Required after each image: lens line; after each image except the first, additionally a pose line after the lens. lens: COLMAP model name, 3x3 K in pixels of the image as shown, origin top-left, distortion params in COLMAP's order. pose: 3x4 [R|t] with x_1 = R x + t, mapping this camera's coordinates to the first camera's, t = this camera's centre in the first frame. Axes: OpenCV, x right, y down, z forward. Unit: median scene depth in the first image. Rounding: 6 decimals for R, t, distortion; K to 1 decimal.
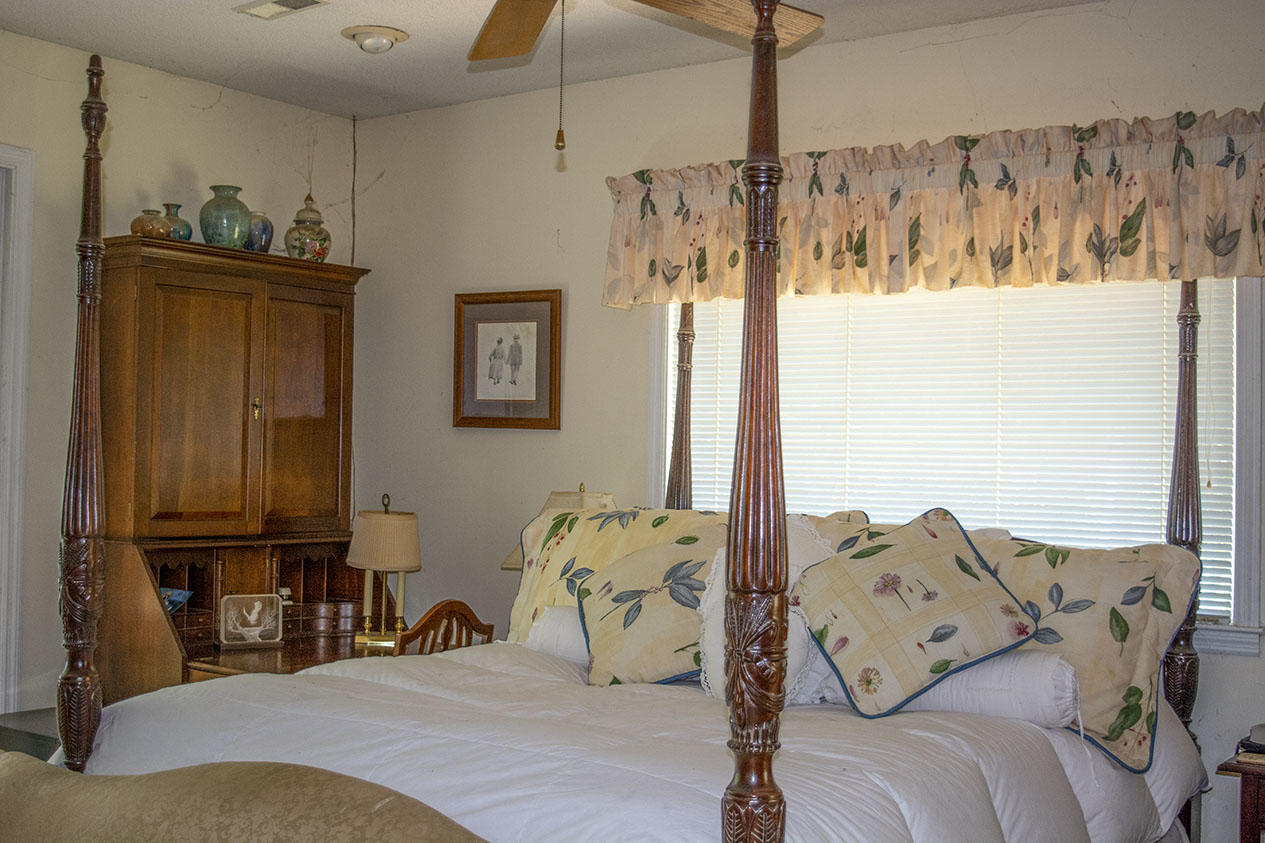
lens RADIAL K [[1522.1, 0, 629.6], [0, 1522.1, 422.8], [0, 0, 1]] dist [-0.048713, 0.000000]
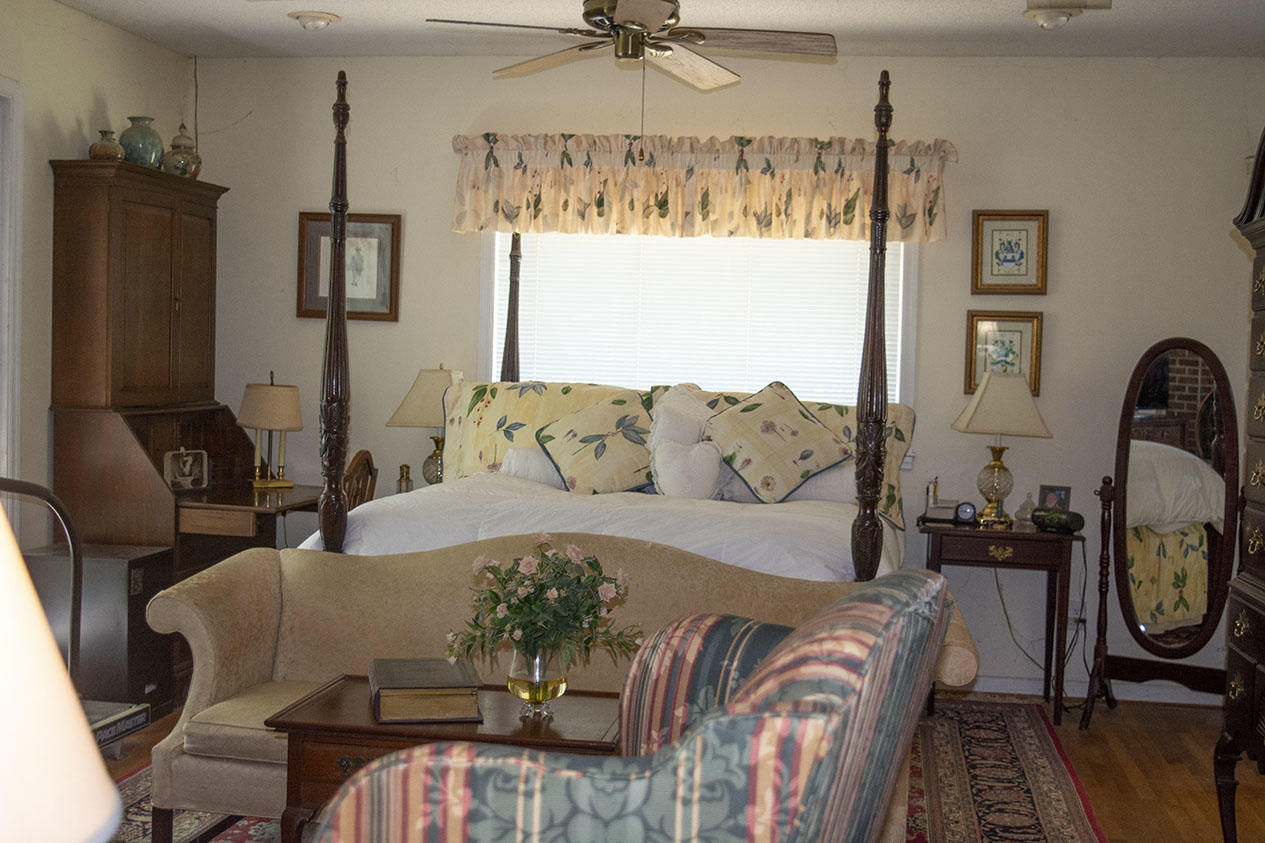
lens RADIAL K [[1522.1, 0, 635.9], [0, 1522.1, 421.6], [0, 0, 1]] dist [-0.048713, 0.000000]
pose [[0.897991, -0.013189, 0.439815, -0.545668], [-0.023266, 0.996729, 0.077392, -0.019994], [-0.439398, -0.079730, 0.894747, -0.337425]]
